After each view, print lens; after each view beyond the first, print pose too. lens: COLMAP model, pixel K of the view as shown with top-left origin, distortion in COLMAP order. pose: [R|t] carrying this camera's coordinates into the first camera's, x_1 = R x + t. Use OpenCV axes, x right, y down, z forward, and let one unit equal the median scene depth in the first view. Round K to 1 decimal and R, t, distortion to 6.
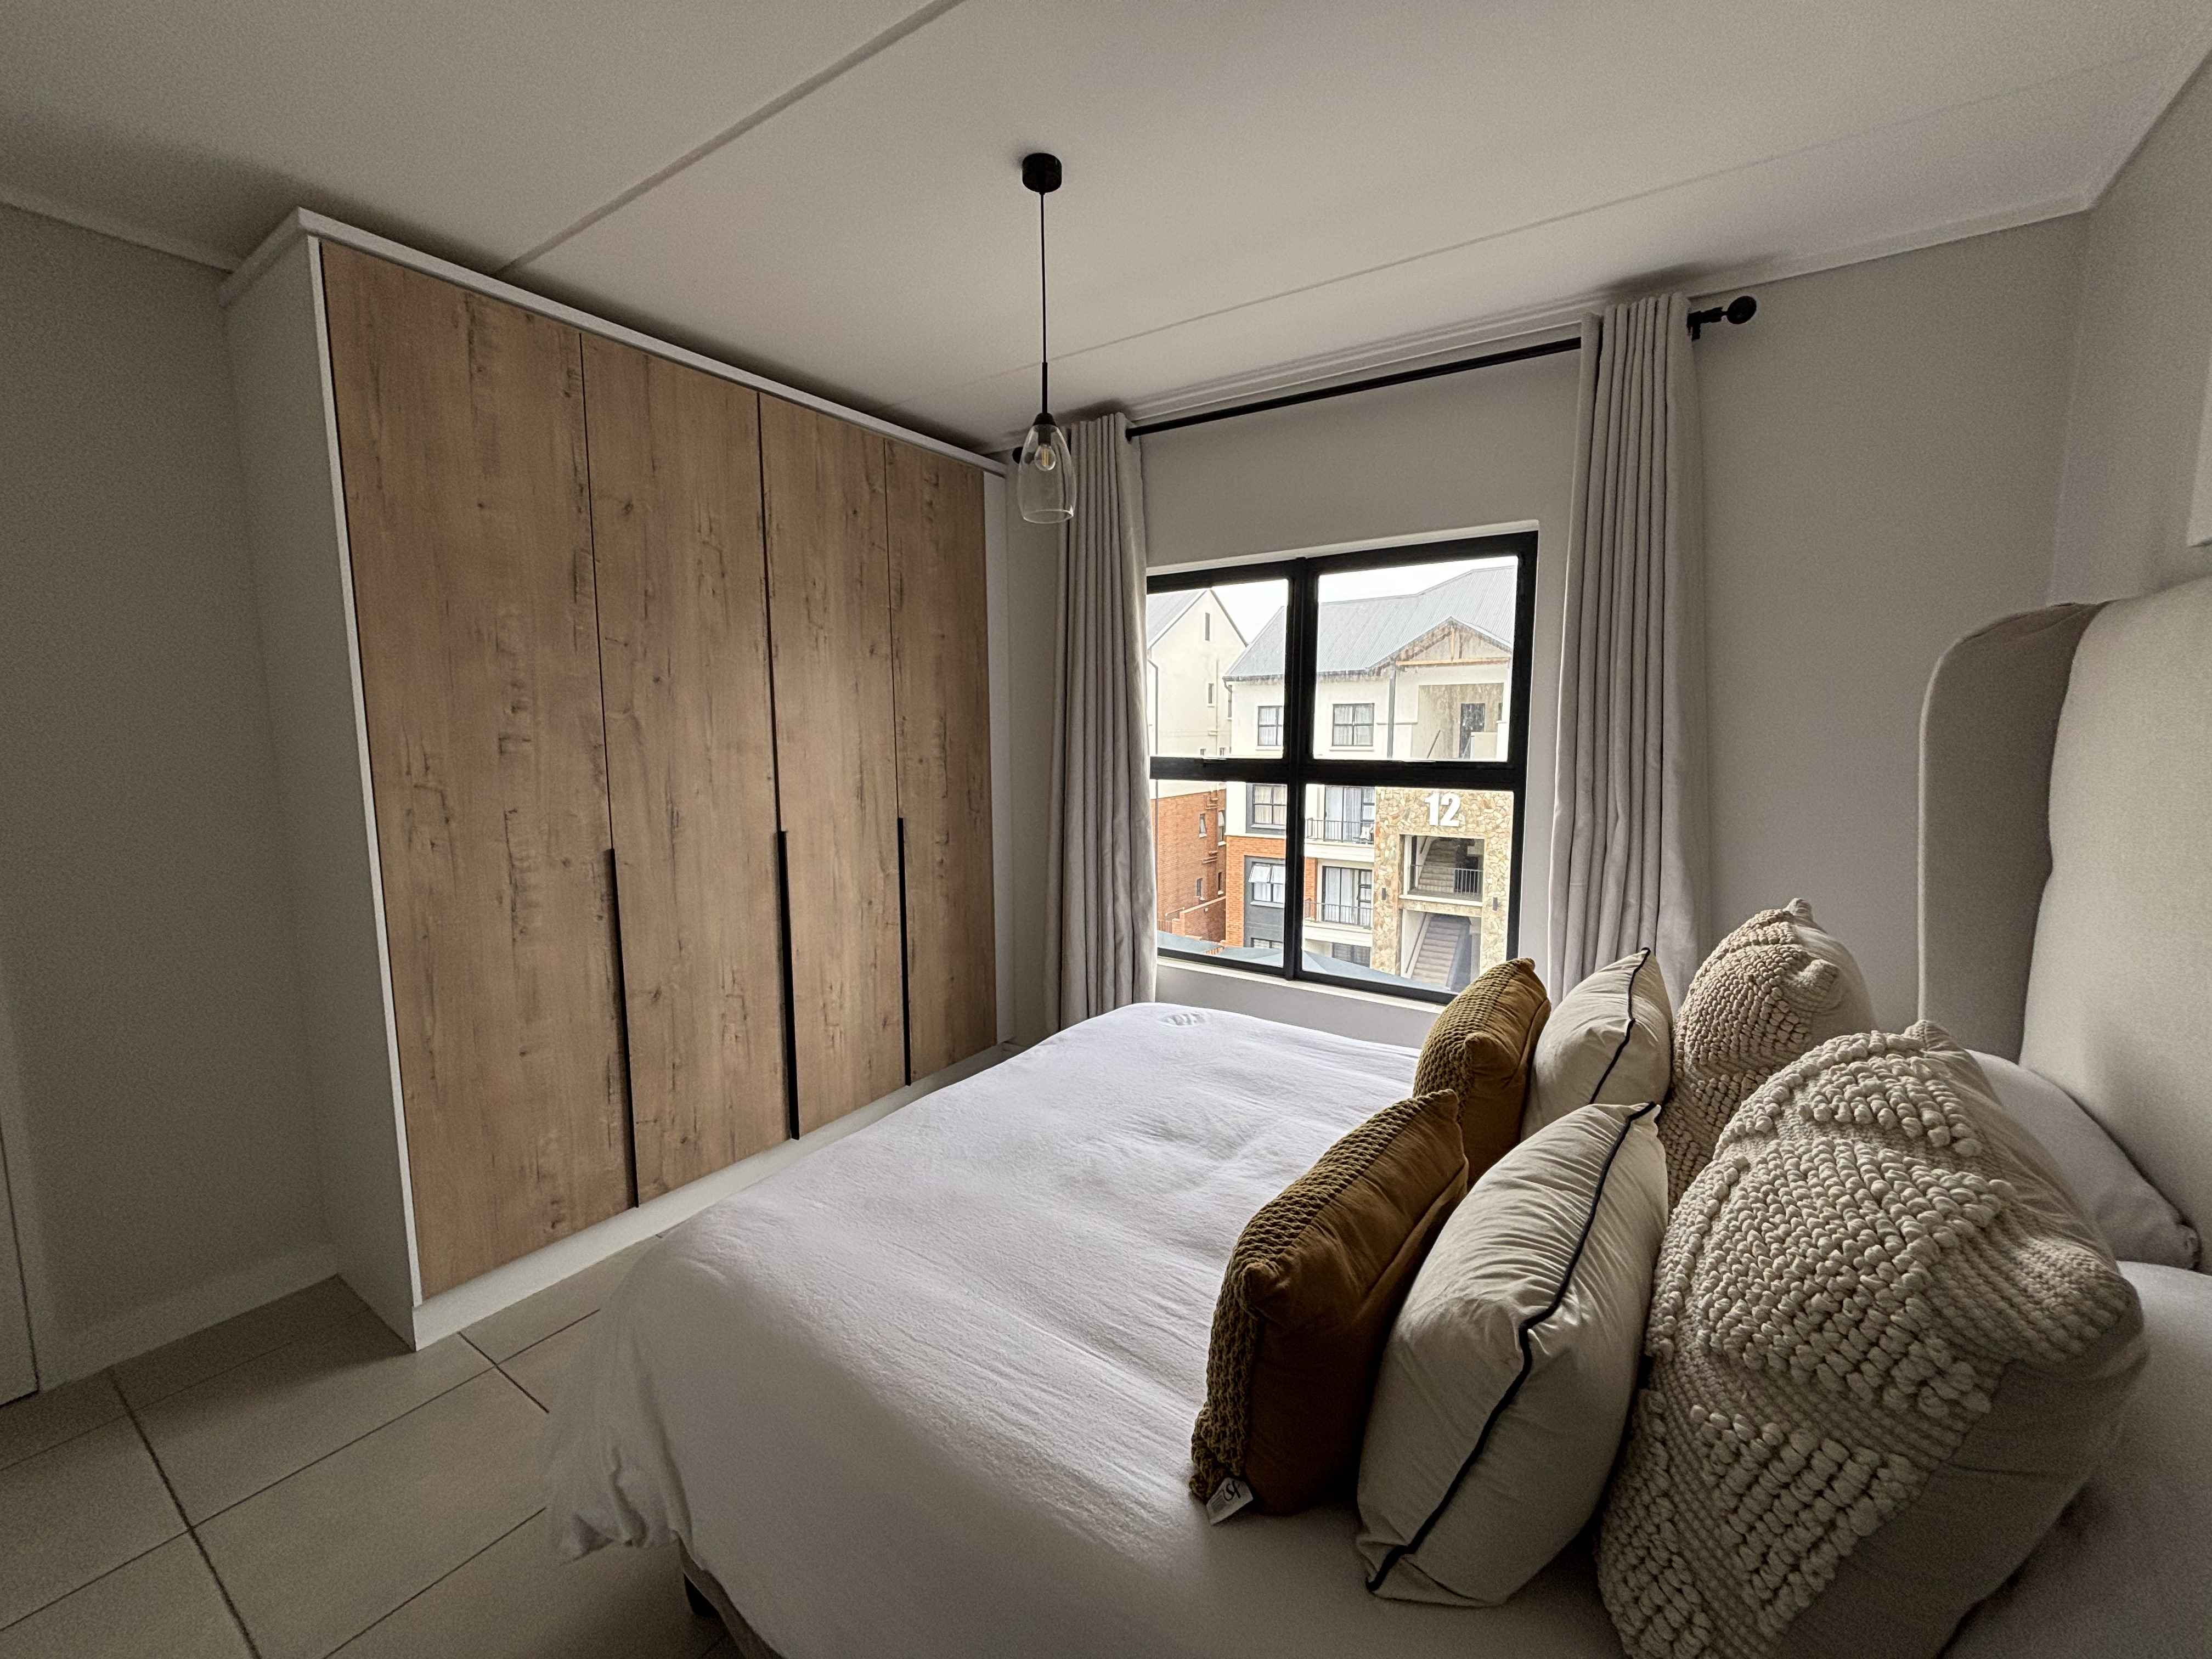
lens RADIAL K [[889.0, 0, 1106.0], [0, 889.0, 829.5], [0, 0, 1]] dist [0.000437, -0.000519]
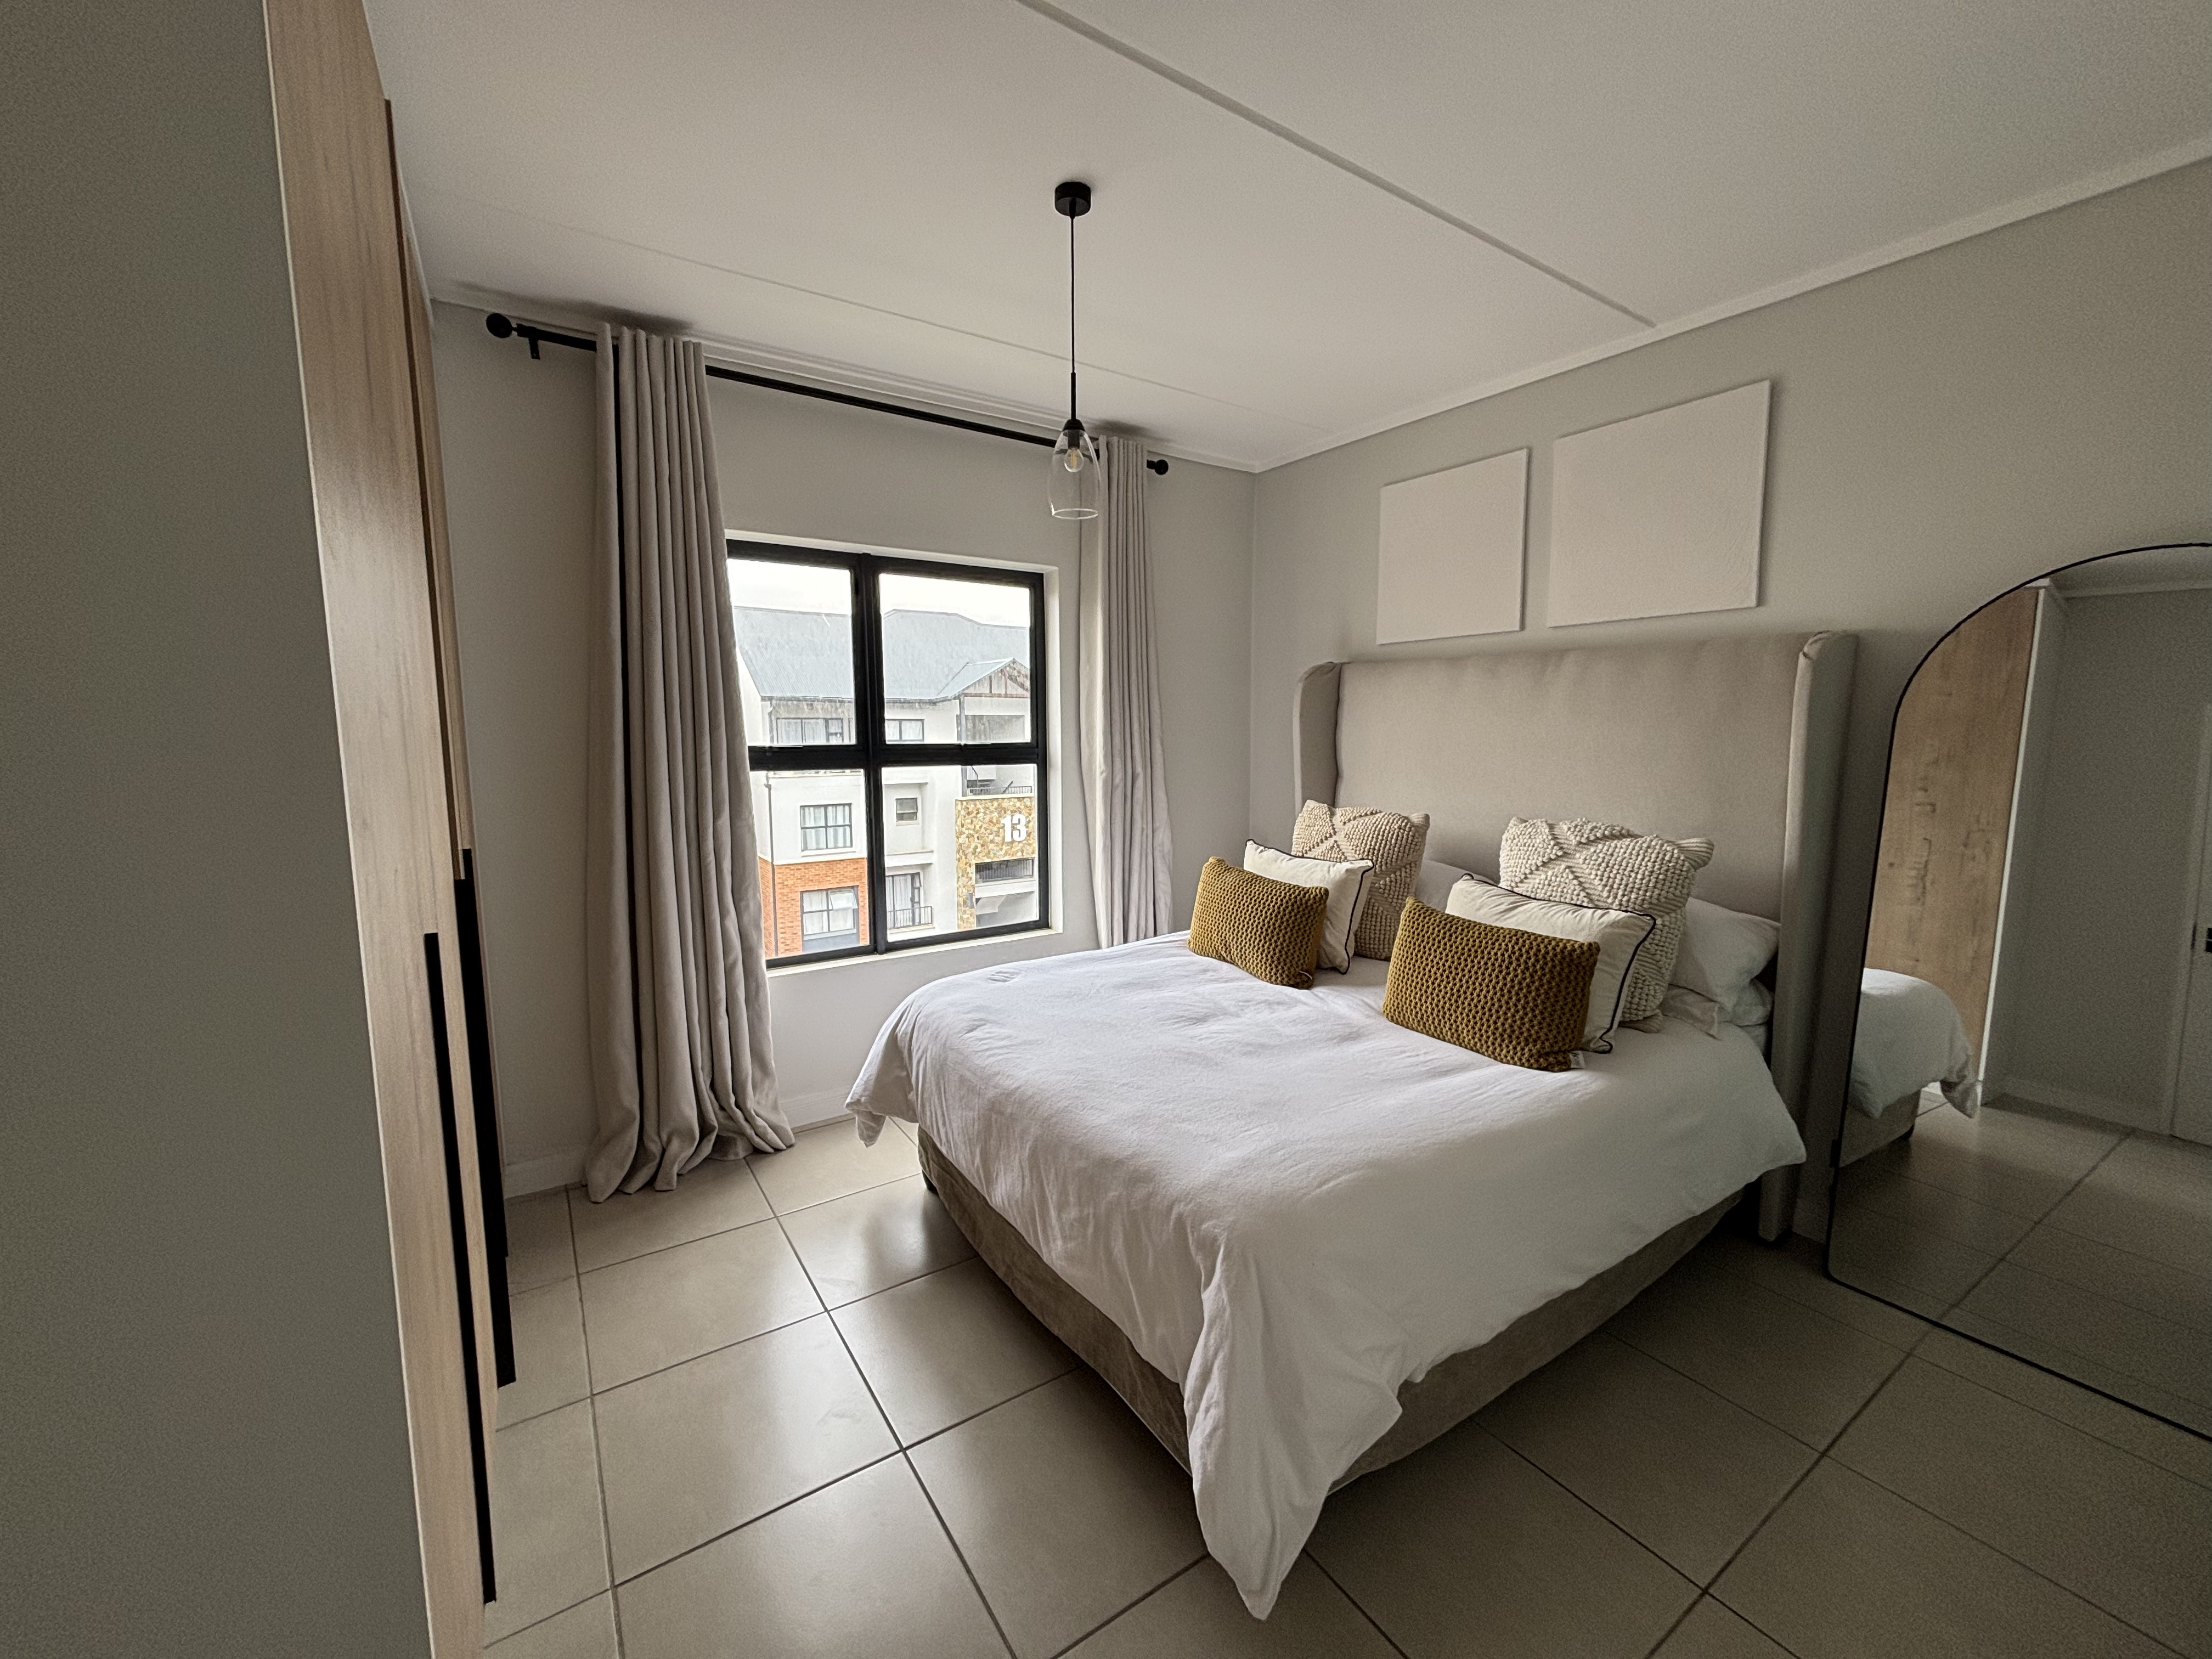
lens RADIAL K [[886.6, 0, 1106.0], [0, 886.6, 829.5], [0, 0, 1]] dist [0.020099, -0.000192]
pose [[0.393692, -0.103217, 0.913429, -0.732097], [0.101448, 0.992485, 0.068426, -0.025542], [-0.913627, 0.065726, 0.401205, 0.367512]]
